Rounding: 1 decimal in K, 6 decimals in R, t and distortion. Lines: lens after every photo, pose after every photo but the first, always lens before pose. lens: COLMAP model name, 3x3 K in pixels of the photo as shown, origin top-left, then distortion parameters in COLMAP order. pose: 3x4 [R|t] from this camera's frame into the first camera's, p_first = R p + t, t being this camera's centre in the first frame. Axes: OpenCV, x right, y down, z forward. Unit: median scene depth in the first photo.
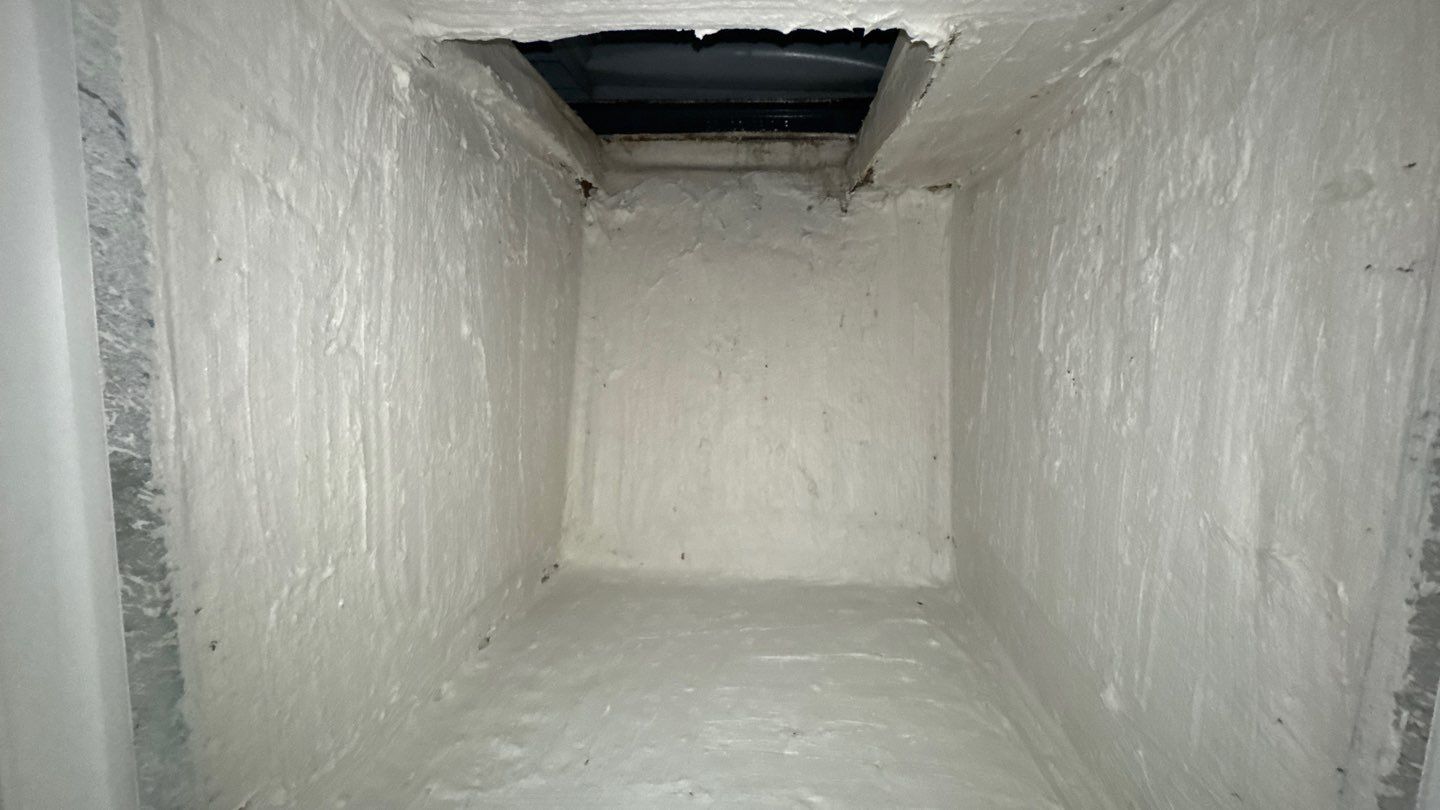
lens RADIAL K [[576.2, 0, 721.1], [0, 576.2, 400.8], [0, 0, 1]] dist [-0.003811, 0.000260]
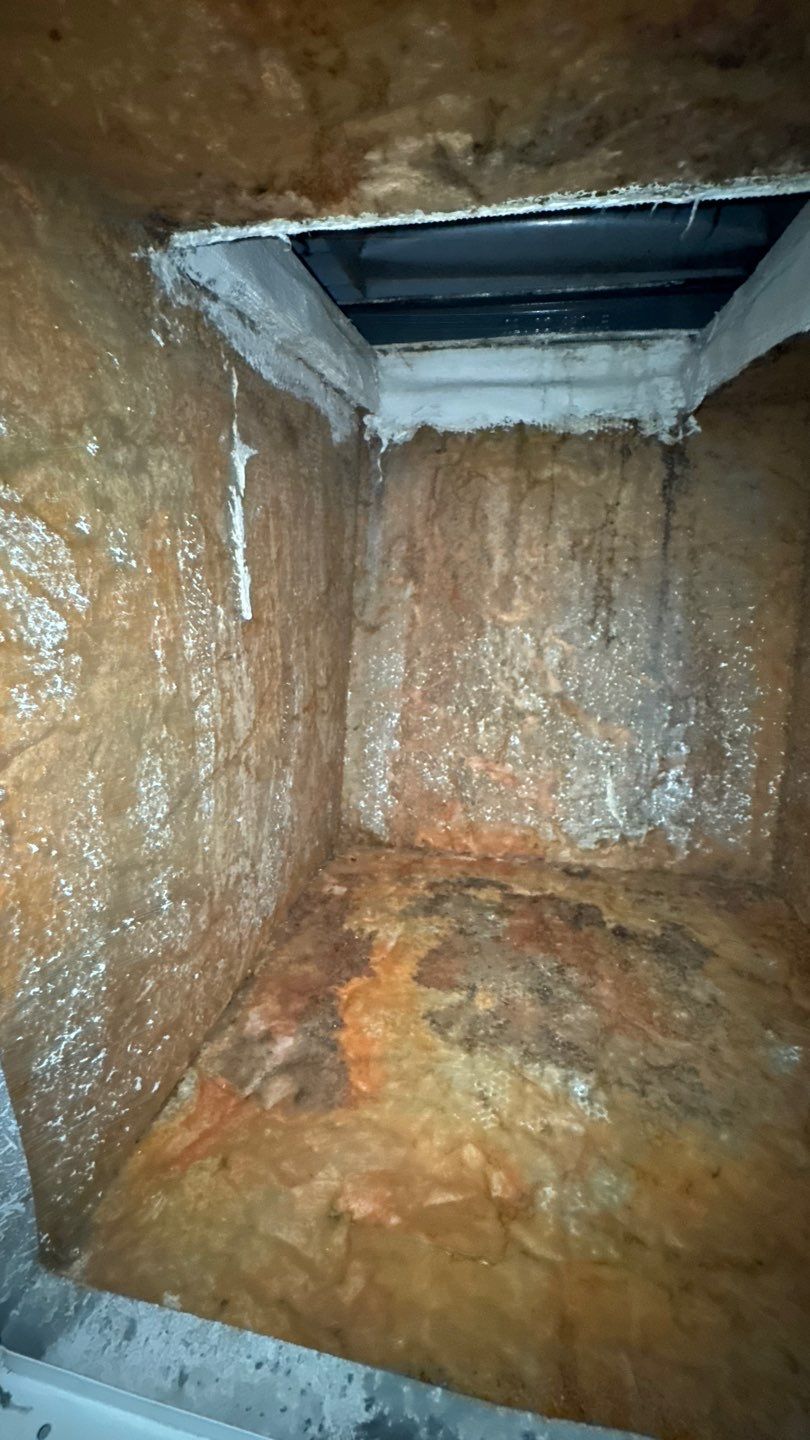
lens RADIAL K [[576.2, 0, 405.1], [0, 576.2, 718.2], [0, 0, 1]] dist [-0.003811, 0.000260]
pose [[0.993662, 0.022674, -0.110096, -0.064780], [-0.002638, 0.983878, 0.178822, -0.080208], [0.112376, -0.177398, 0.977702, 0.092554]]
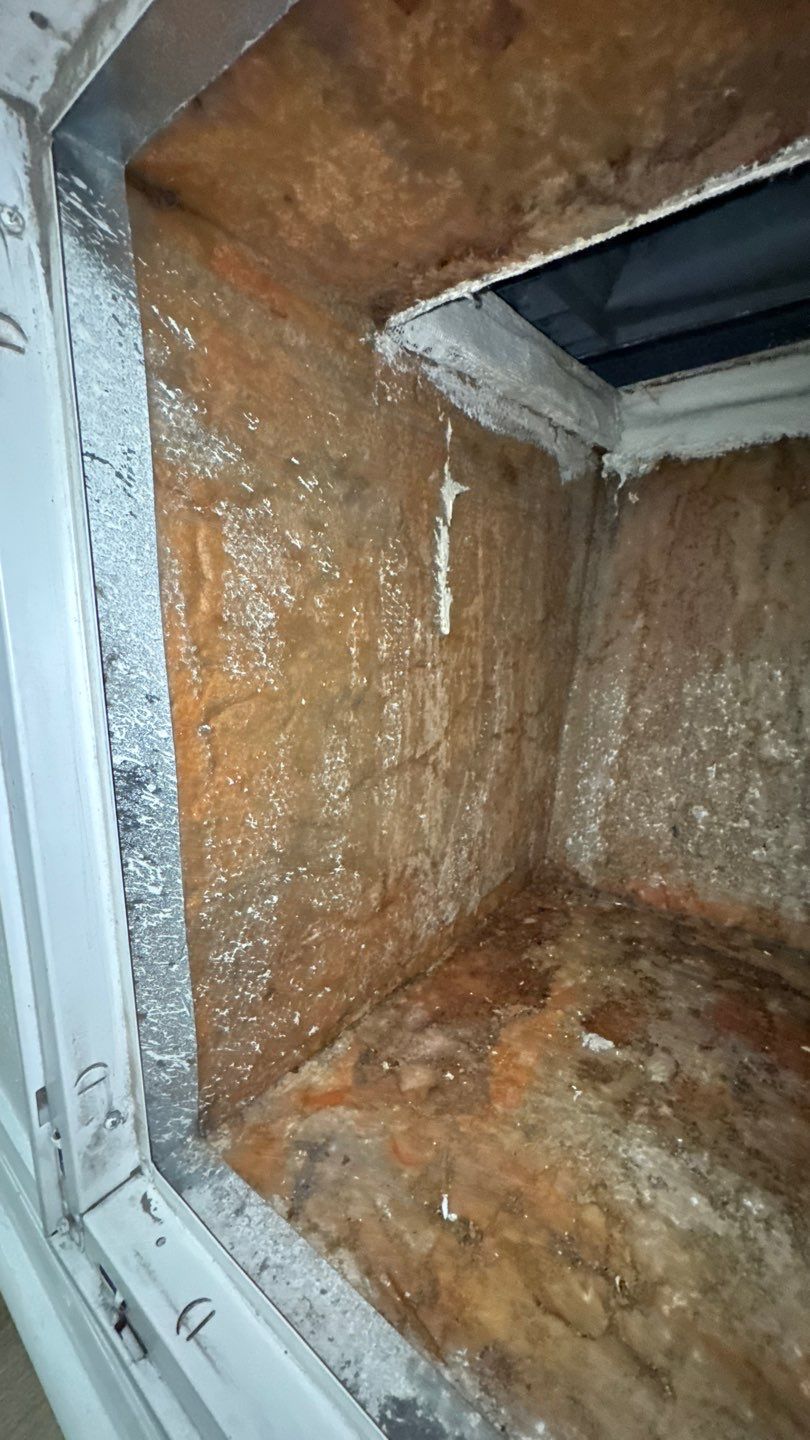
lens RADIAL K [[576.2, 0, 405.1], [0, 576.2, 718.2], [0, 0, 1]] dist [-0.003811, 0.000260]
pose [[0.832778, 0.073907, -0.548651, 0.028755], [-0.033070, 0.995920, 0.083962, -0.035917], [0.552618, -0.051778, 0.831824, 0.093621]]
